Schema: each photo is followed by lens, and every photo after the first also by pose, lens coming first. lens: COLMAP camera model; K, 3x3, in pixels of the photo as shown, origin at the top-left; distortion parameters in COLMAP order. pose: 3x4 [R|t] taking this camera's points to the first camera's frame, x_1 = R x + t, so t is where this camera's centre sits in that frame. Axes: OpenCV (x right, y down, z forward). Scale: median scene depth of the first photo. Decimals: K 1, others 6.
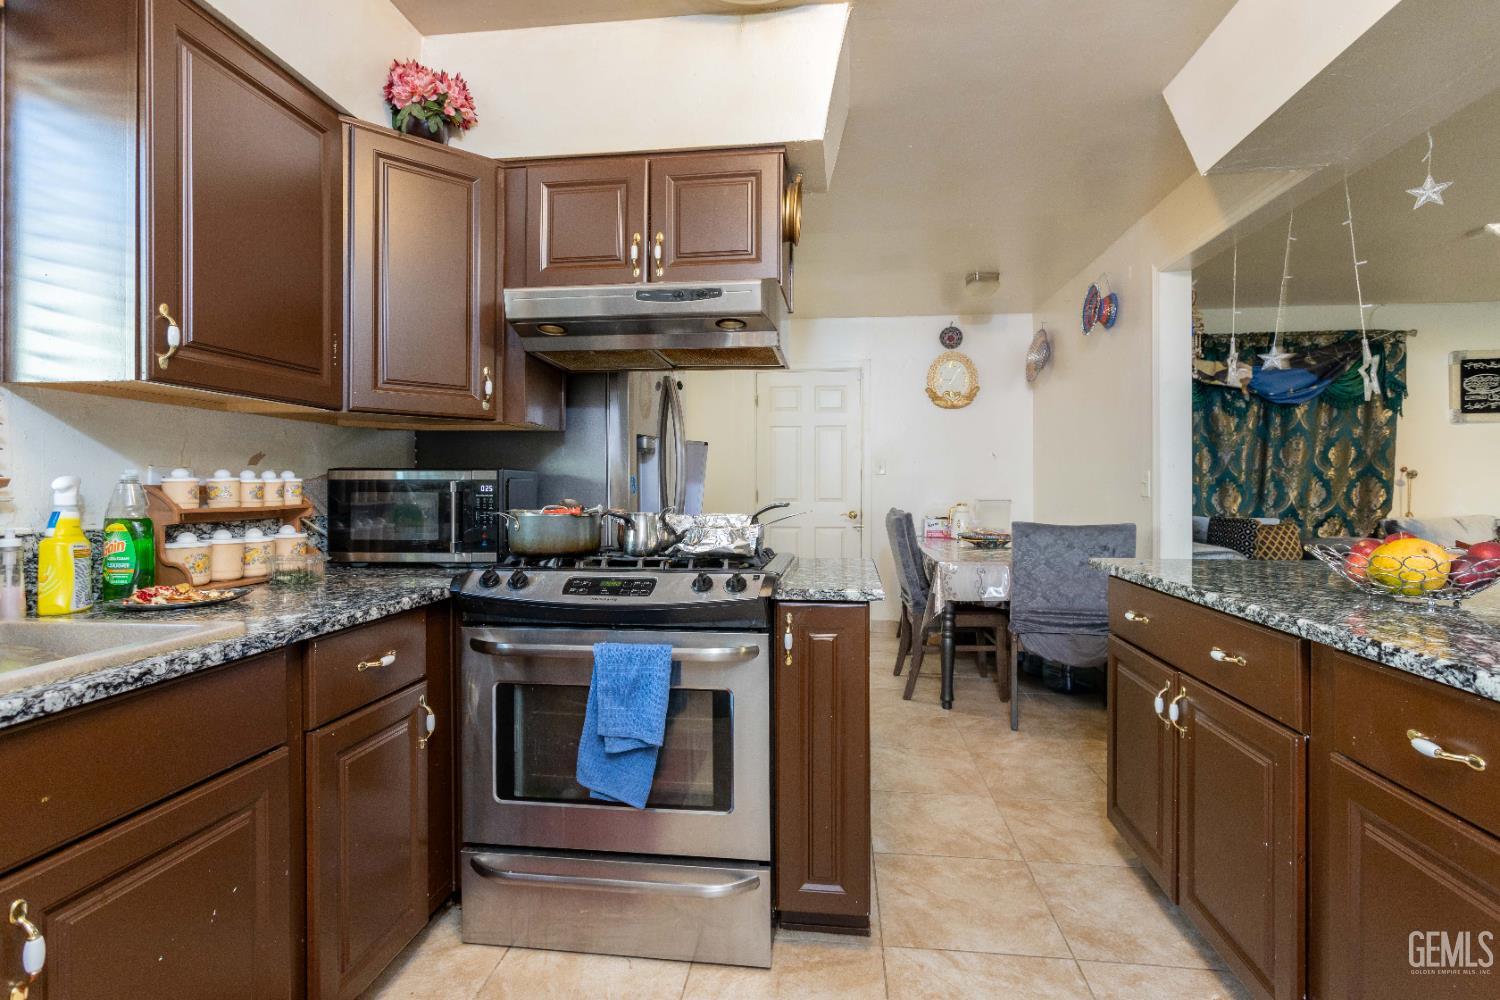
lens RADIAL K [[722.8, 0, 753.0], [0, 722.8, 489.7], [0, 0, 1]] dist [-0.003046, -0.000270]
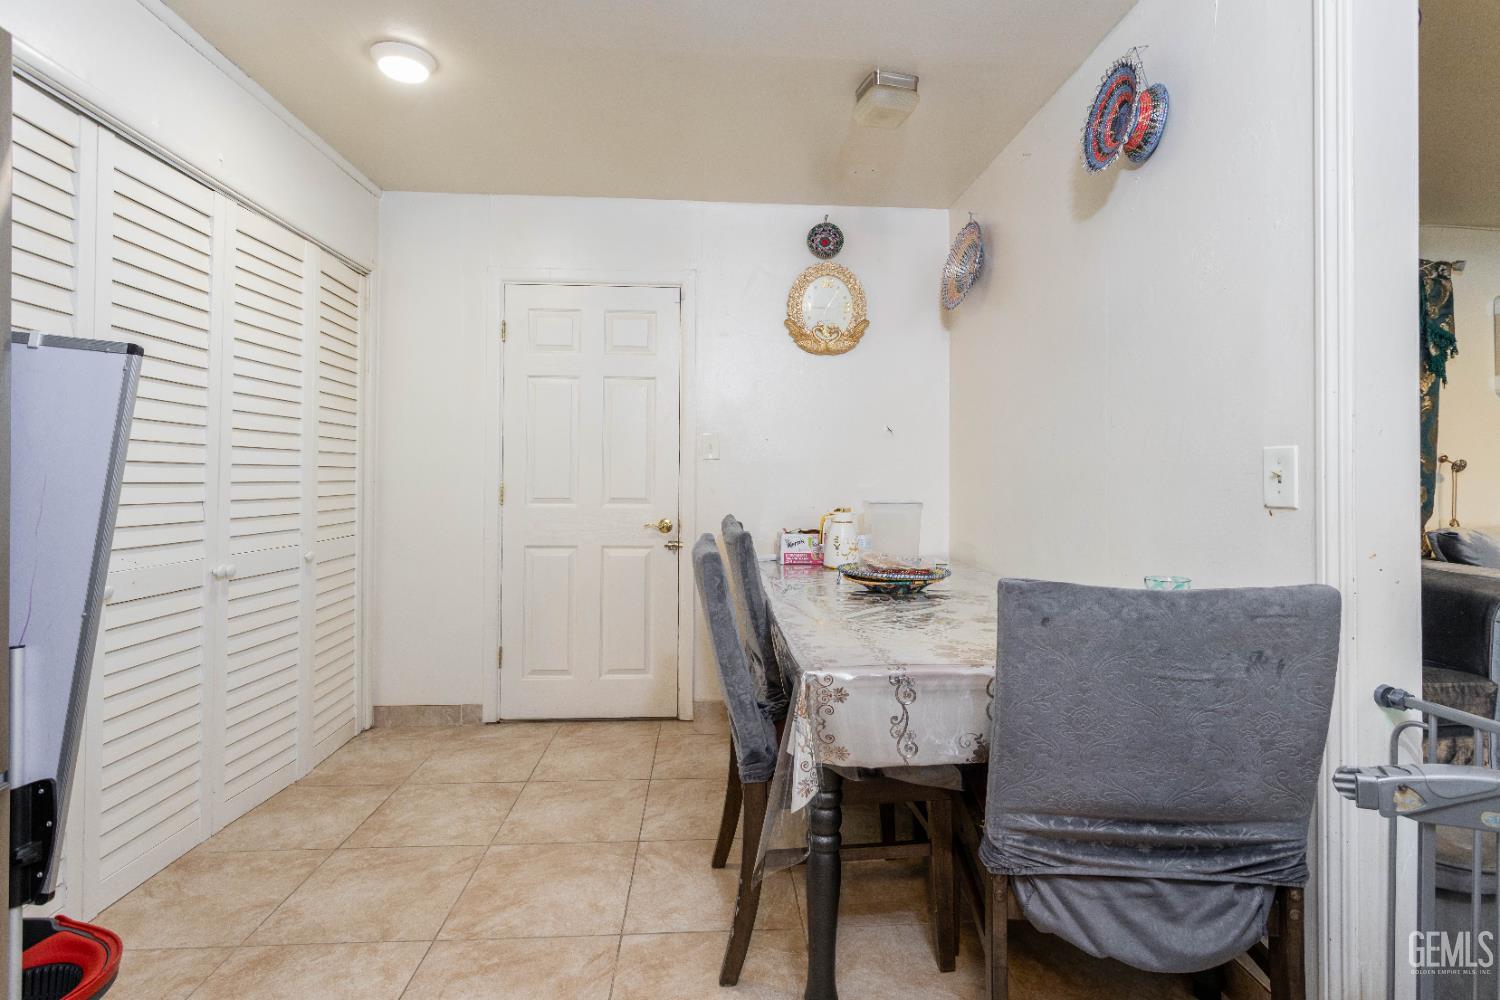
lens RADIAL K [[722.8, 0, 750.0], [0, 722.8, 491.6], [0, 0, 1]] dist [-0.003046, -0.000270]
pose [[0.984395, 0.002931, 0.175950, 0.109541], [-0.005438, 0.999890, 0.013769, -0.002105], [-0.175890, -0.014511, 0.984303, 0.426398]]
